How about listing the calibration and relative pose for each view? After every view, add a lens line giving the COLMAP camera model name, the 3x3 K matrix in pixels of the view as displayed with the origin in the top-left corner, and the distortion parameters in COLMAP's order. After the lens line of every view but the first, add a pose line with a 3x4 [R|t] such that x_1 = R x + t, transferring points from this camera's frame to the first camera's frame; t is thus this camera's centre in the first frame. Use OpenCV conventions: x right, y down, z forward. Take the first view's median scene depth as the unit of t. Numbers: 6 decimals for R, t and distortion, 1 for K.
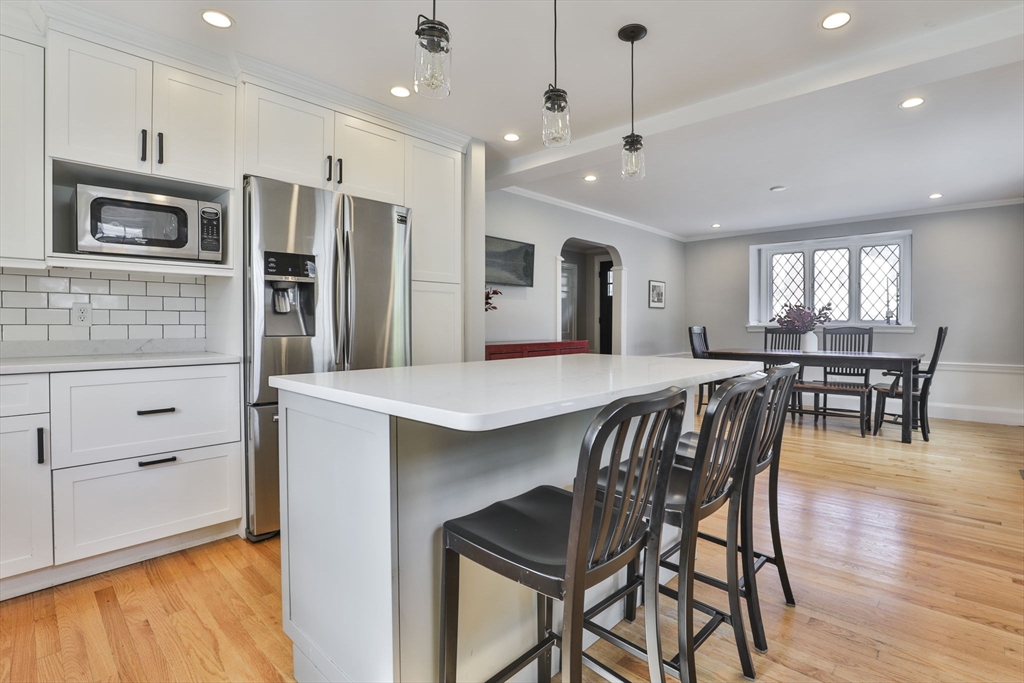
lens RADIAL K [[483.4, 0, 564.2], [0, 483.4, 330.2], [0, 0, 1]] dist [-0.043629, 0.009553]
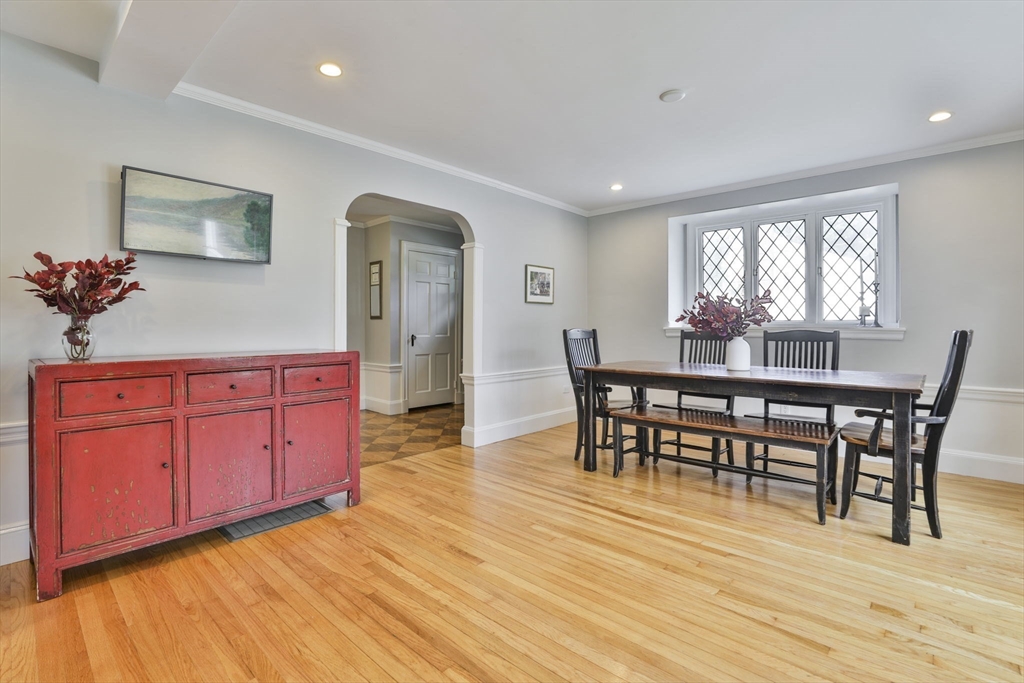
lens RADIAL K [[483.4, 0, 523.3], [0, 483.4, 323.3], [0, 0, 1]] dist [-0.043629, 0.009553]
pose [[0.999871, 0.002756, -0.015848, 0.229012], [-0.003024, 0.999853, -0.016897, -0.004158], [0.015799, 0.016943, 0.999732, 0.346836]]
